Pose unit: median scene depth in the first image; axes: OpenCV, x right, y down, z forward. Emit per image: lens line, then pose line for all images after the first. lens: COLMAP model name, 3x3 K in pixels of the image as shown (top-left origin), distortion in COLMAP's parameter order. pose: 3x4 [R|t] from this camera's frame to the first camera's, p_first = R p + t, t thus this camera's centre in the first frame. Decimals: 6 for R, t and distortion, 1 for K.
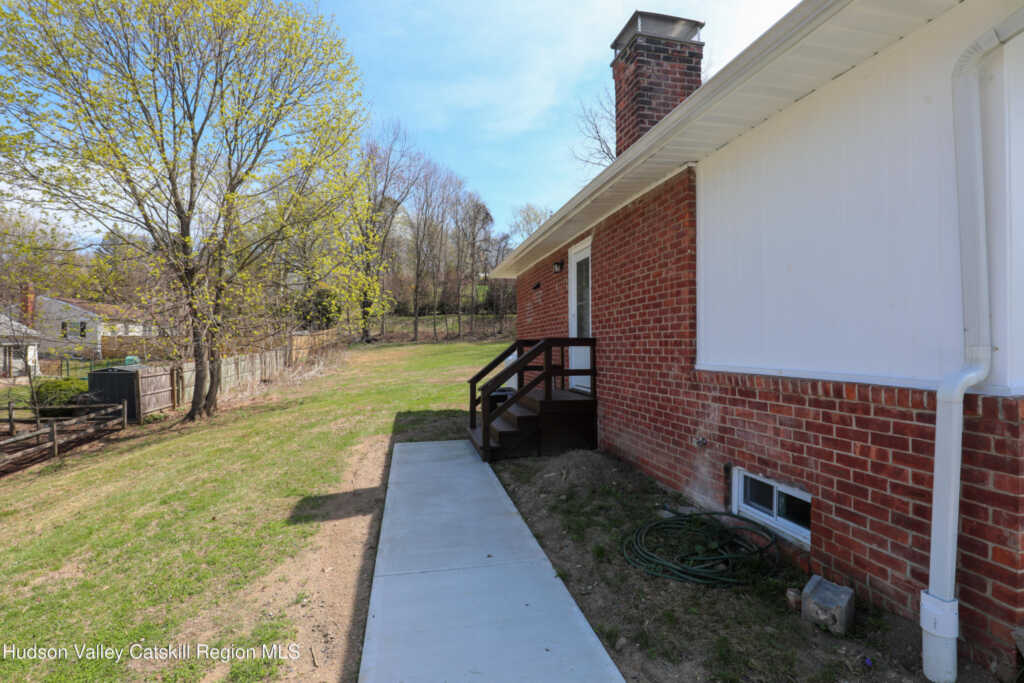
lens RADIAL K [[465.2, 0, 513.2], [0, 465.2, 340.8], [0, 0, 1]] dist [-0.029185, 0.003724]
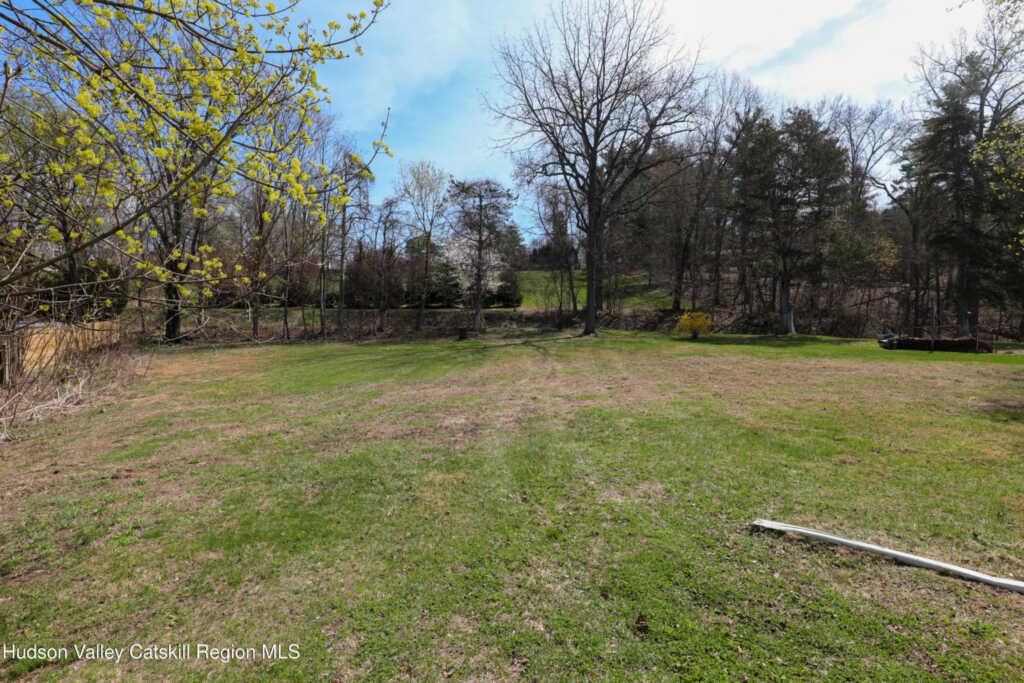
lens RADIAL K [[465.2, 0, 510.1], [0, 465.2, 345.7], [0, 0, 1]] dist [-0.029185, 0.003724]
pose [[0.943817, 0.003190, 0.330454, -0.081460], [-0.005773, 0.999960, 0.006838, 0.000945], [-0.330419, -0.008361, 0.943797, 0.229155]]
